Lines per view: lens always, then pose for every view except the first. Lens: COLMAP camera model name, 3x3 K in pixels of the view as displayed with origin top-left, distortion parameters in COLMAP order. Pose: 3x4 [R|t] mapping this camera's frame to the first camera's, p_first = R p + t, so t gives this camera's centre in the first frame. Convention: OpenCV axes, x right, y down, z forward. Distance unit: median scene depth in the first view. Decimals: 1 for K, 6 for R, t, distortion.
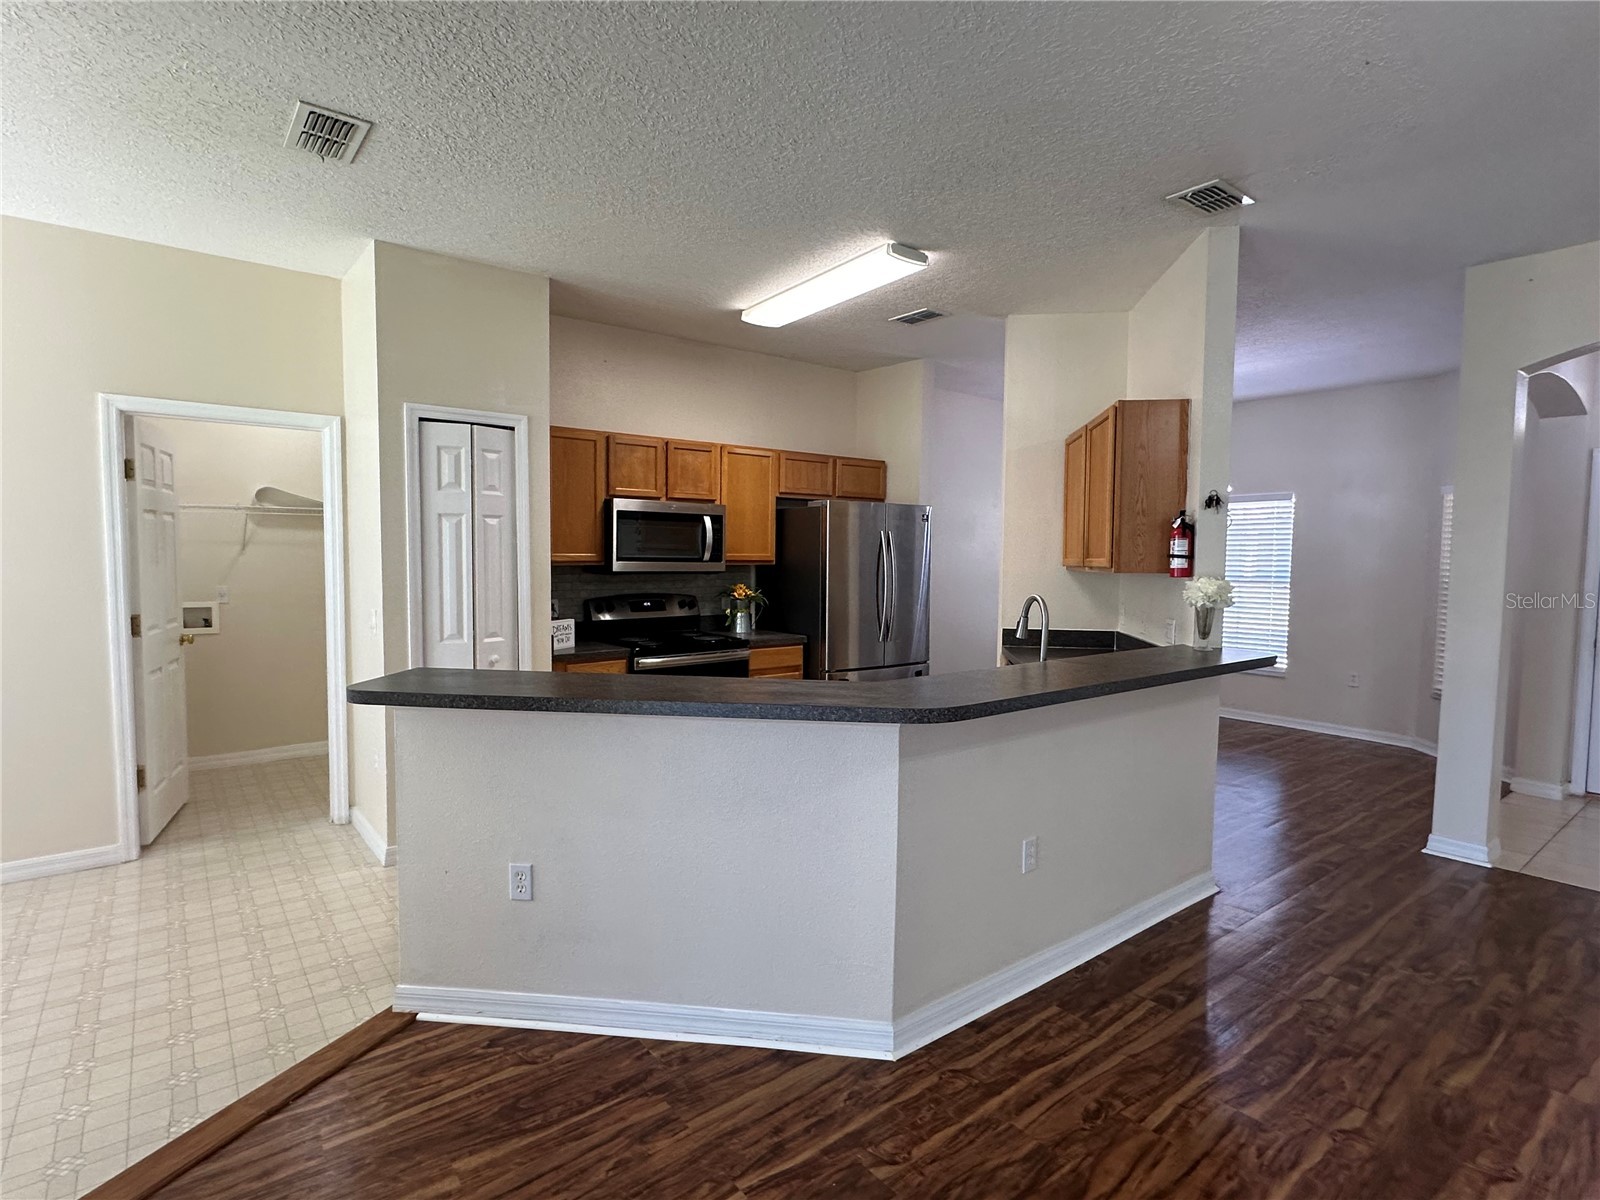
lens RADIAL K [[816.9, 0, 797.7], [0, 816.9, 603.9], [0, 0, 1]] dist [-0.001964, 0.000195]
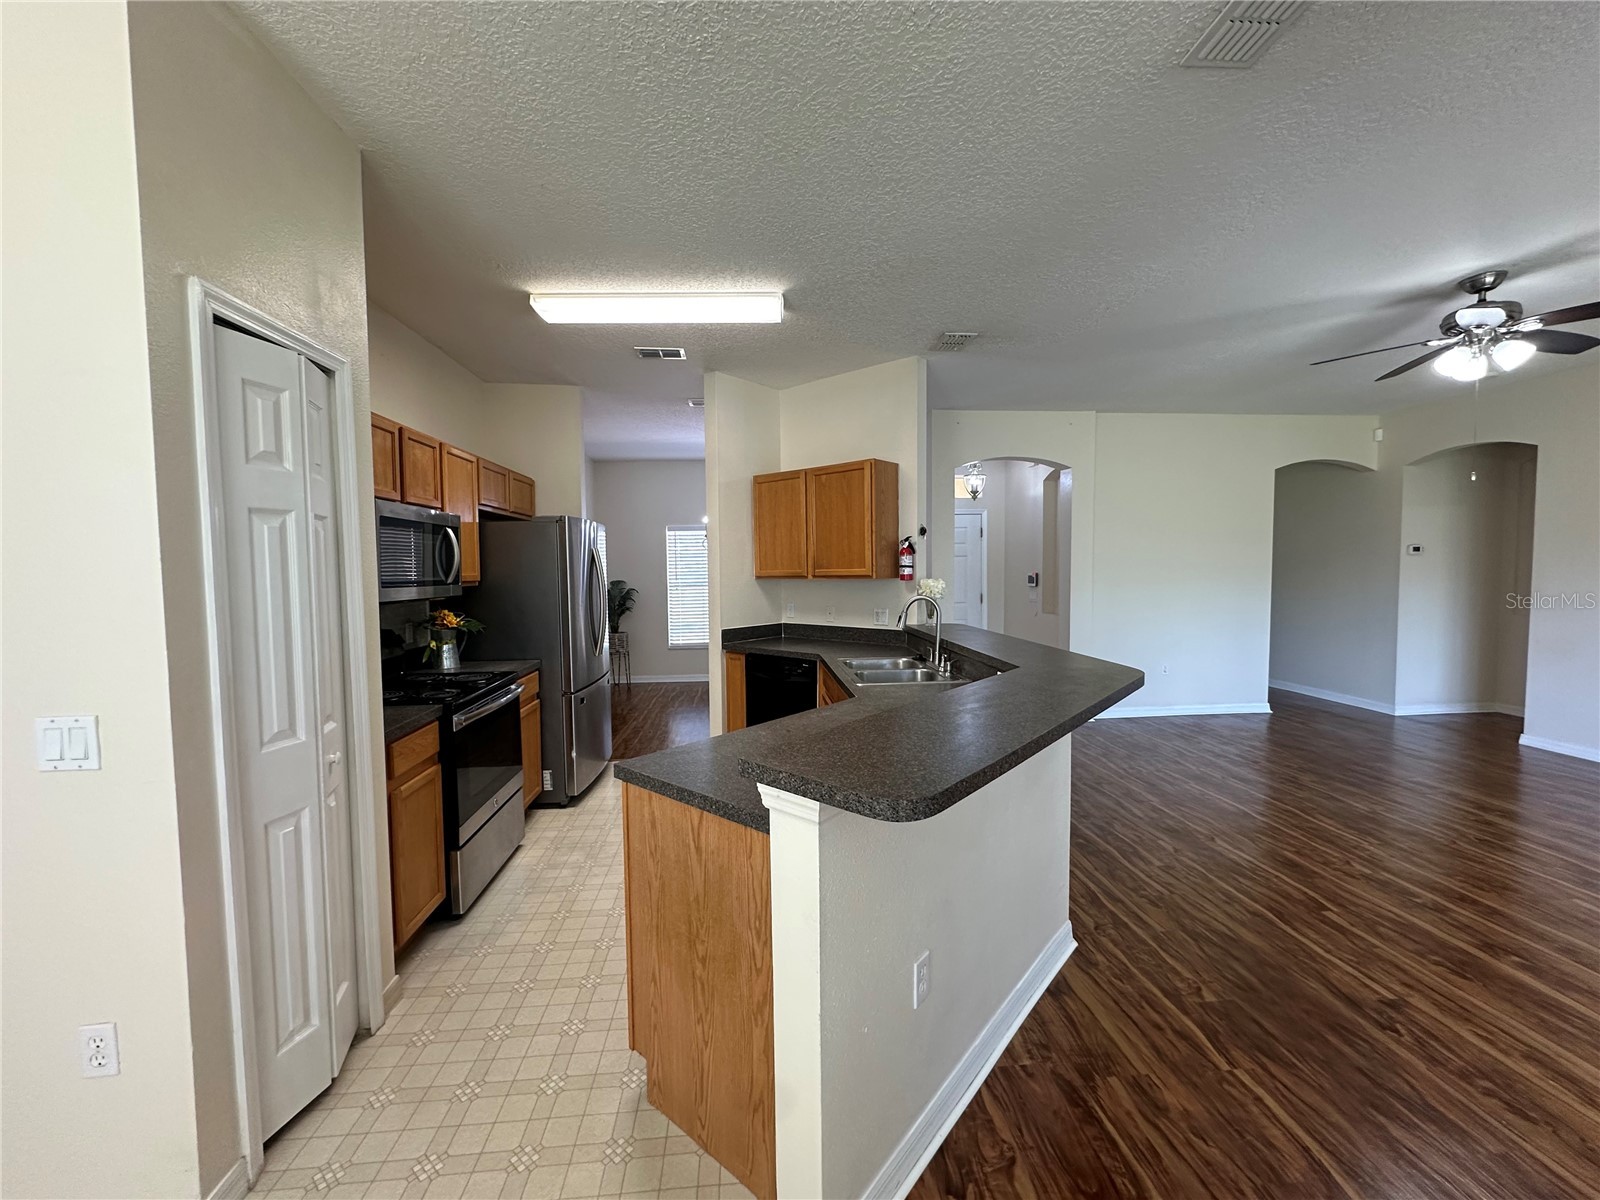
lens RADIAL K [[636.0, 0, 799.0], [0, 636.0, 599.0], [0, 0, 1]] dist [-0.002163, 0.000344]
pose [[0.545178, -0.058309, 0.836290, -0.524099], [0.070046, 0.997258, 0.023870, -0.032874], [-0.835389, 0.045566, 0.547767, 0.428004]]
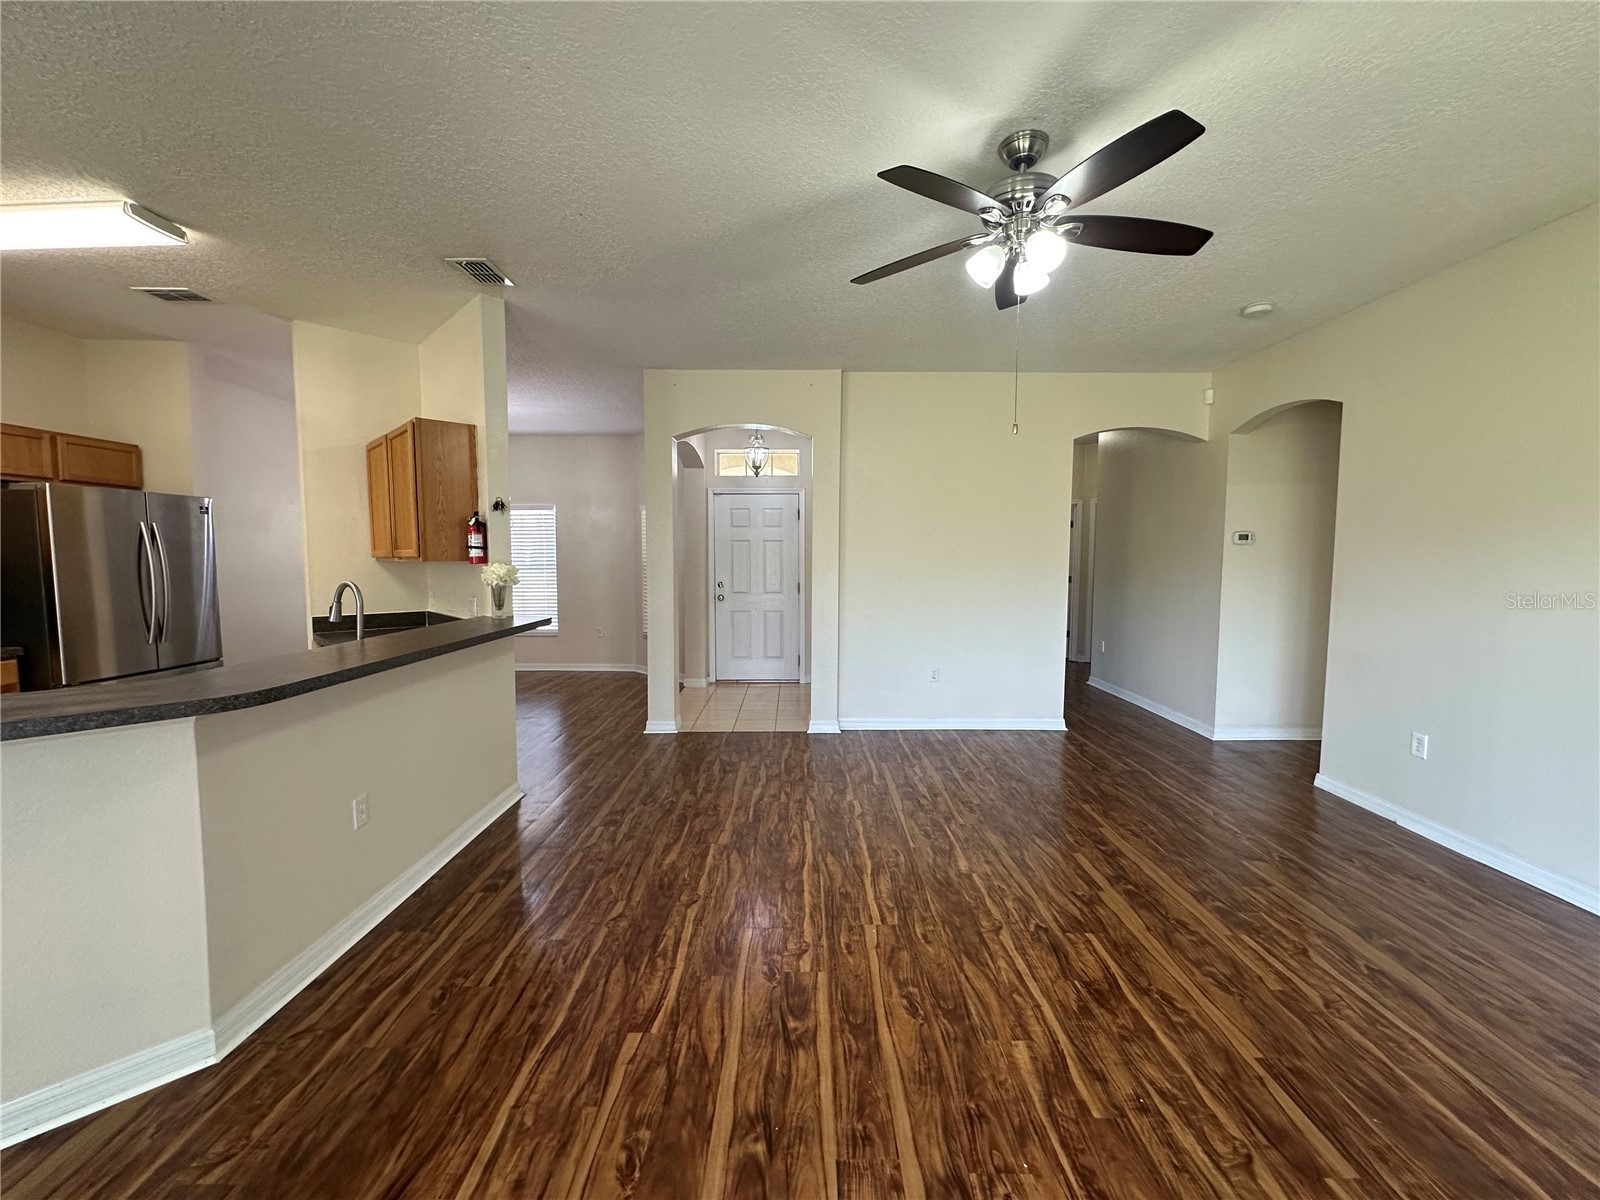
lens RADIAL K [[636.0, 0, 799.3], [0, 636.0, 598.7], [0, 0, 1]] dist [-0.002163, 0.000344]
pose [[0.615558, -0.063464, 0.785532, -0.007728], [0.052890, 0.997832, 0.039171, 0.008104], [-0.786314, 0.017435, 0.617580, -0.011773]]
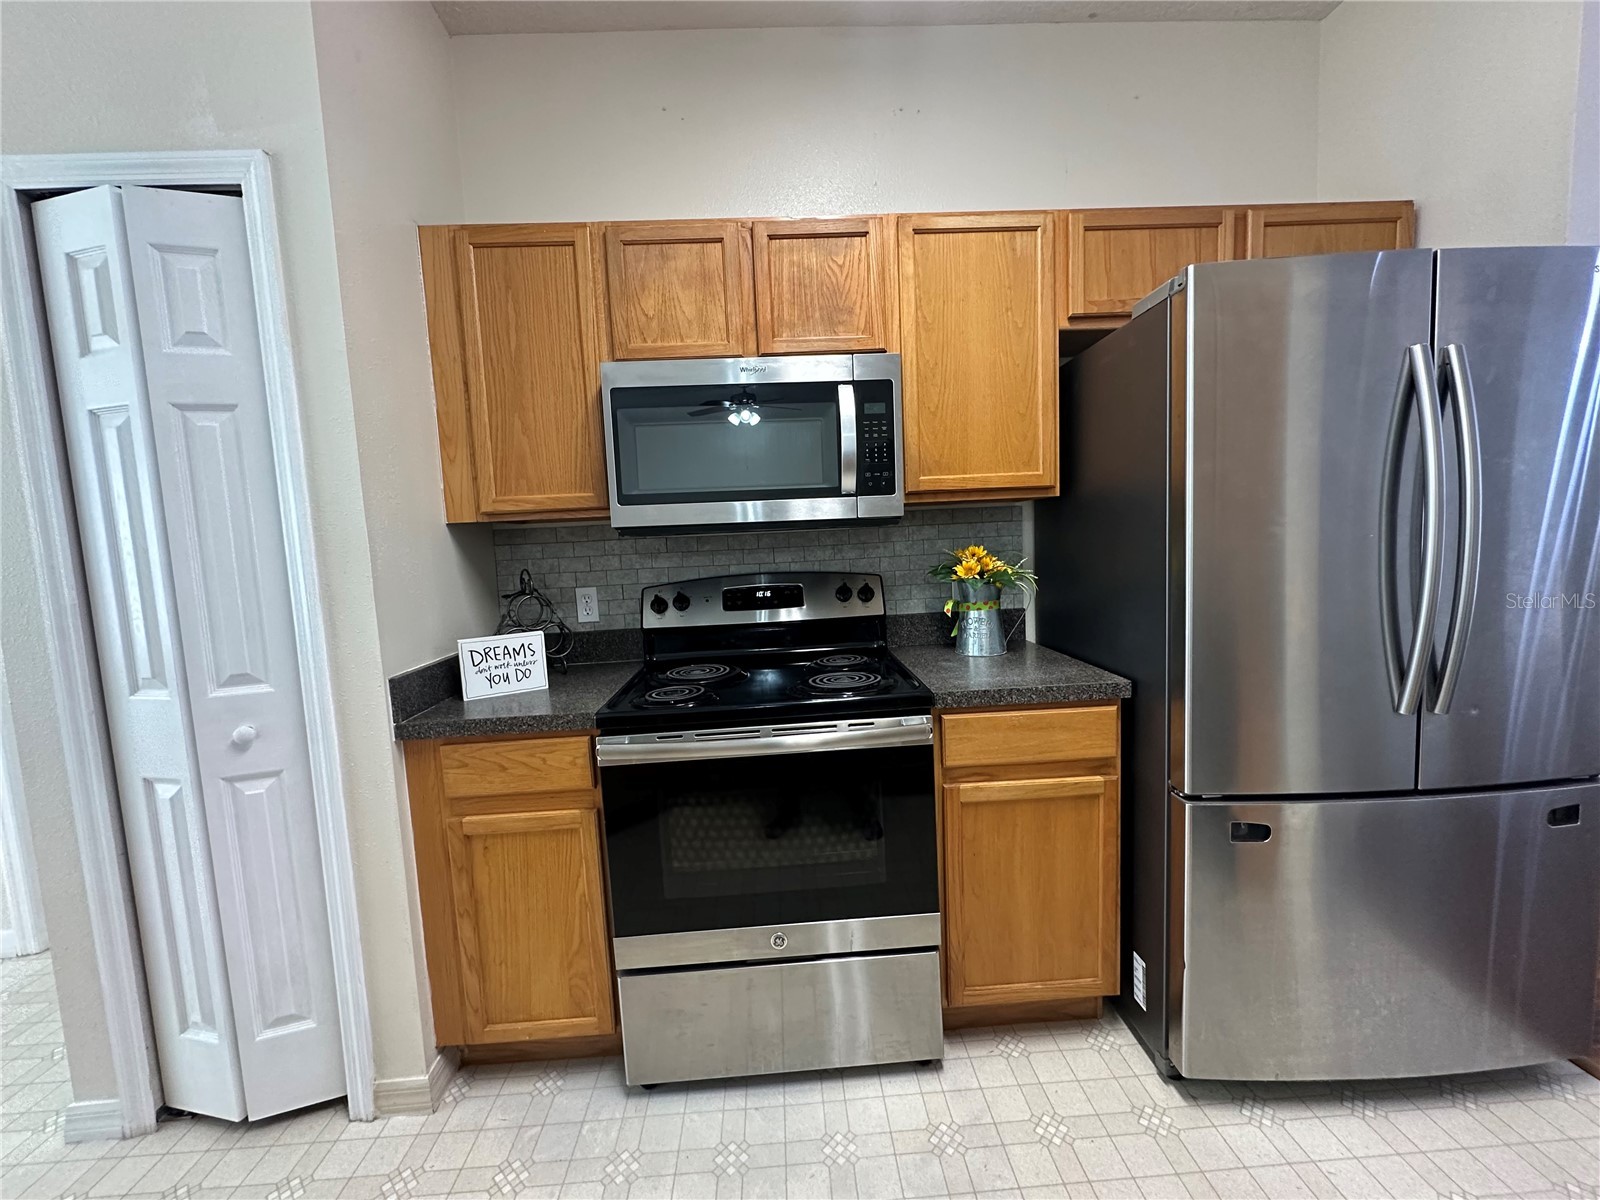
lens RADIAL K [[636.0, 0, 799.7], [0, 636.0, 599.3], [0, 0, 1]] dist [-0.002163, 0.000344]
pose [[0.813890, 0.007018, -0.580977, 0.068407], [0.016920, 0.999217, 0.035774, -0.011837], [0.580773, -0.038946, 0.813133, 0.832062]]
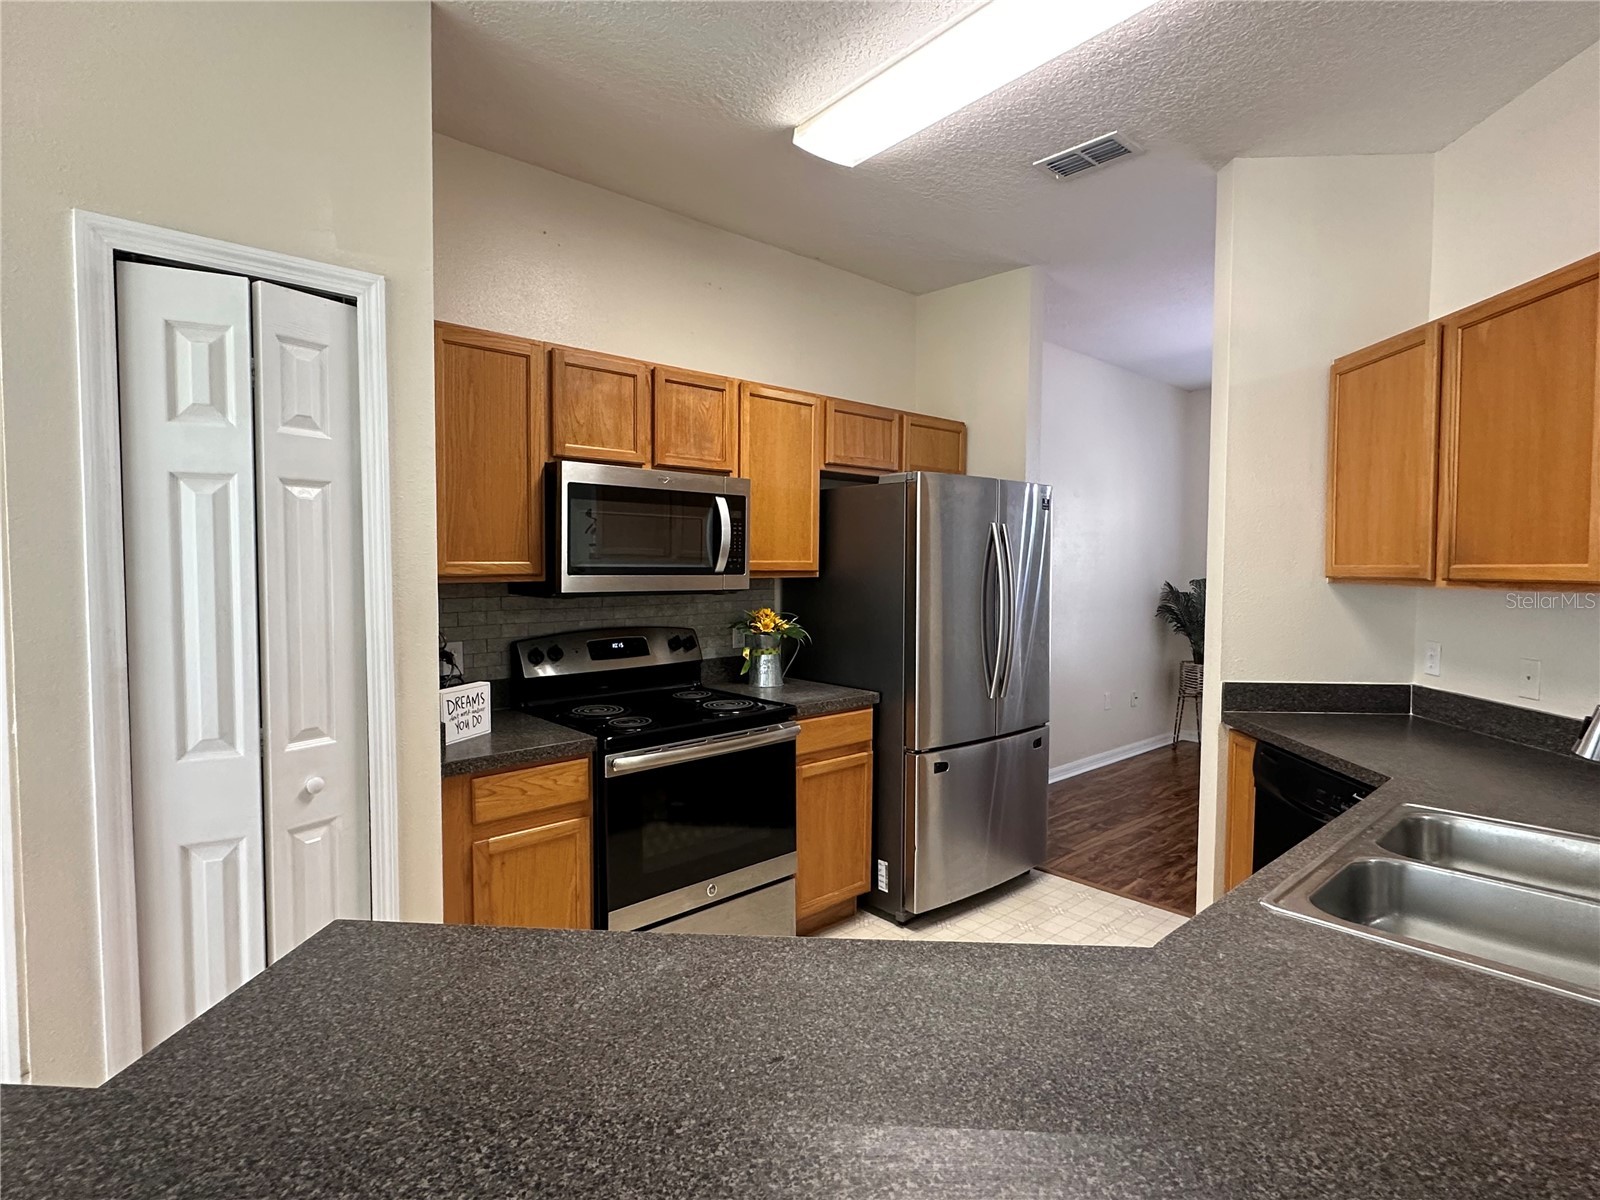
lens RADIAL K [[816.9, 0, 797.4], [0, 816.9, 599.0], [0, 0, 1]] dist [-0.001964, 0.000195]
pose [[0.997083, -0.008879, 0.075800, -0.117245], [0.010058, 0.999834, -0.015191, -0.027677], [-0.075653, 0.015909, 0.997007, 0.470135]]
